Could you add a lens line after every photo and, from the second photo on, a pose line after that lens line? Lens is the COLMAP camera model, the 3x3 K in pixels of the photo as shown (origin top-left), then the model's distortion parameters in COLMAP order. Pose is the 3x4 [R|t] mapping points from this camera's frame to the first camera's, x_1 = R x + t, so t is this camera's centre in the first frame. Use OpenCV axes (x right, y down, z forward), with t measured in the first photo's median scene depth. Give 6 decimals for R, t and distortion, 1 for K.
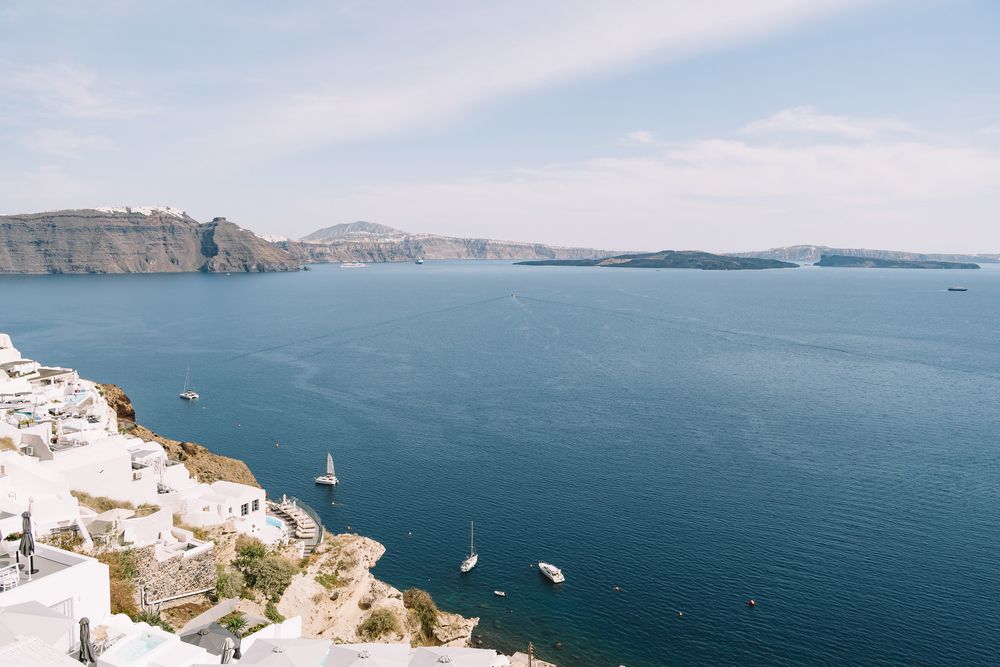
lens RADIAL K [[775.9, 0, 502.5], [0, 775.9, 329.9], [0, 0, 1]] dist [0.032657, 0.014176]
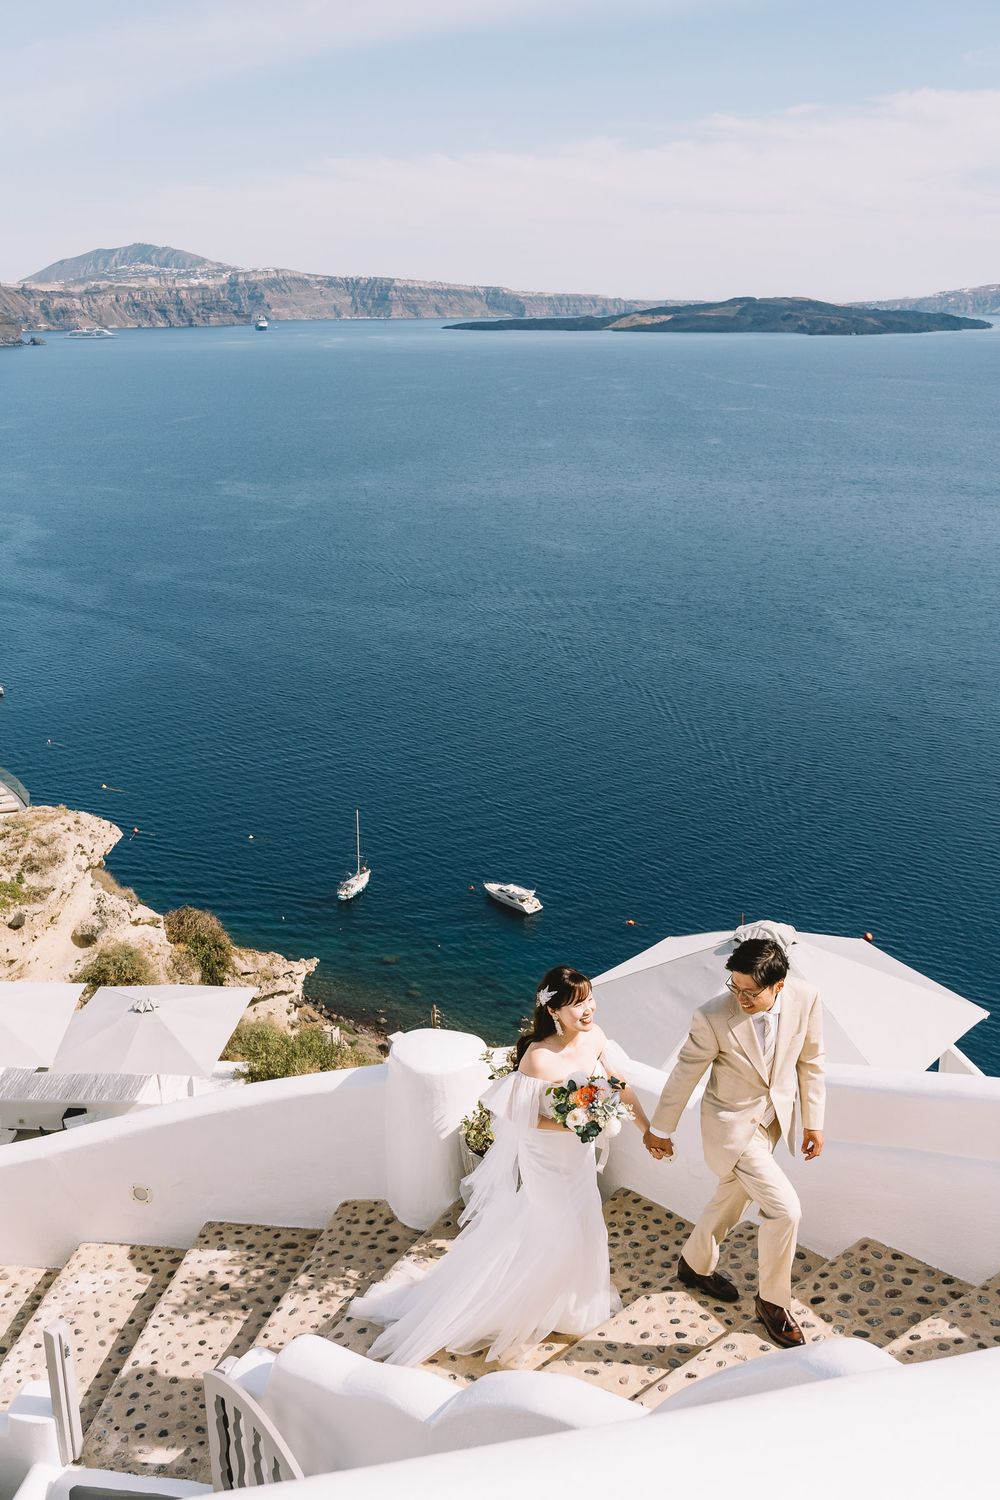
lens RADIAL K [[1461.4, 0, 491.9], [0, 1461.4, 738.5], [0, 0, 1]] dist [0.016354, 0.000000]
pose [[0.998952, -0.021175, 0.040577, 0.052530], [0.013213, 0.982218, 0.187276, 0.045719], [-0.043821, -0.186544, 0.981469, 0.066518]]
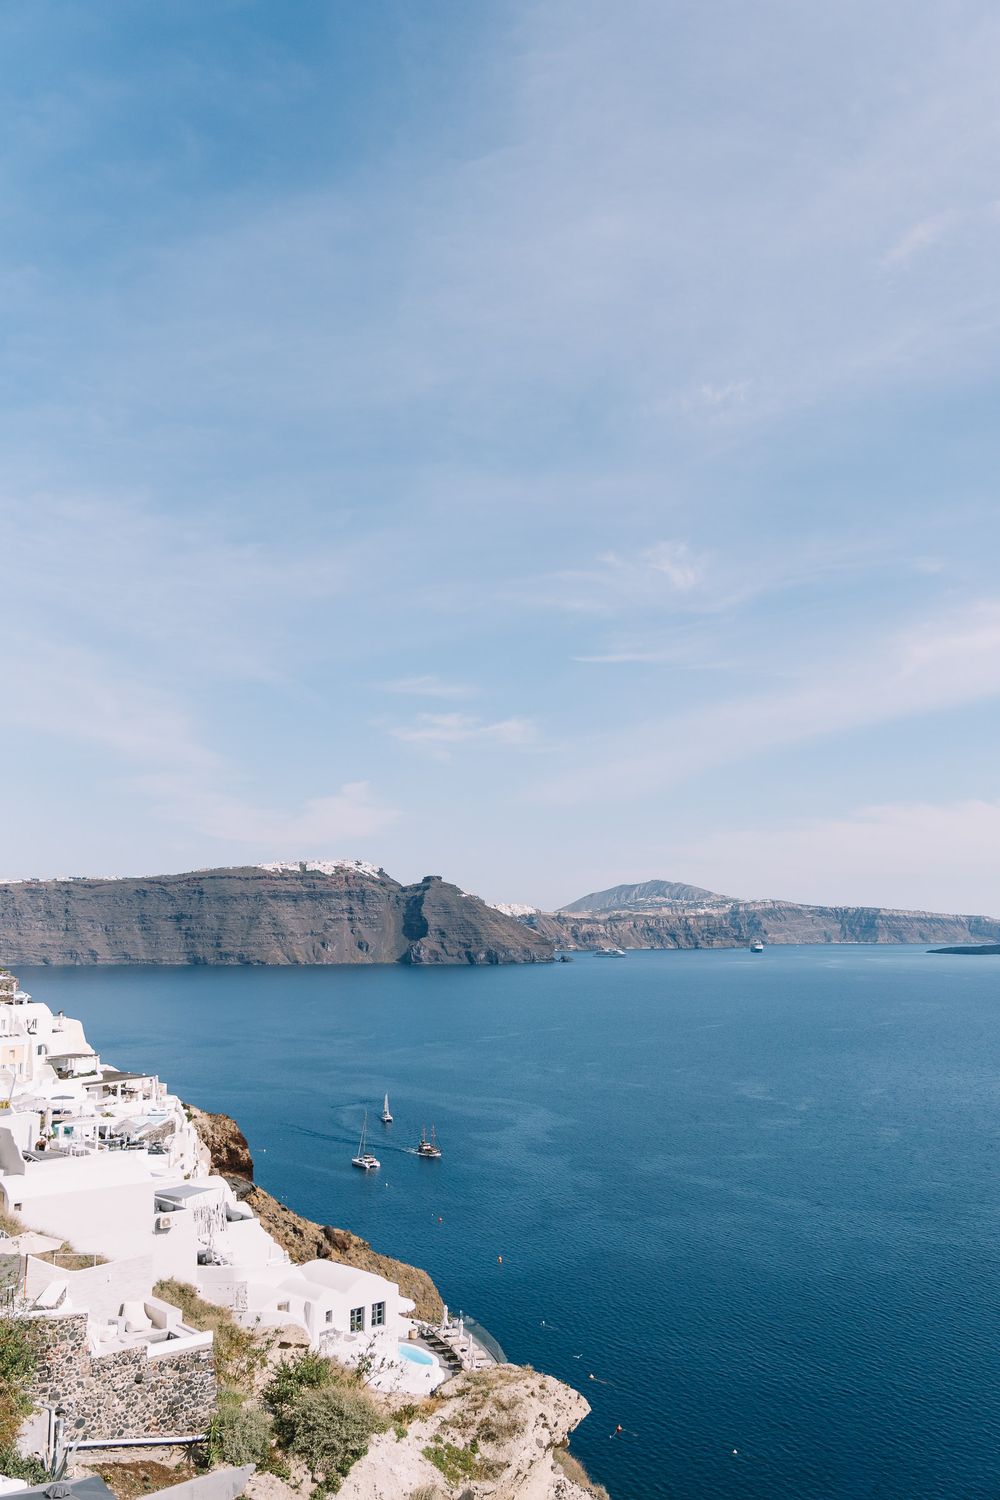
lens RADIAL K [[1330.1, 0, 489.5], [0, 1330.1, 747.1], [0, 0, 1]] dist [-0.043715, 0.026893]
pose [[0.954359, -0.038786, -0.296132, 0.033120], [-0.032387, 0.972244, -0.231716, 0.089598], [0.296900, 0.230731, 0.926614, 0.193805]]
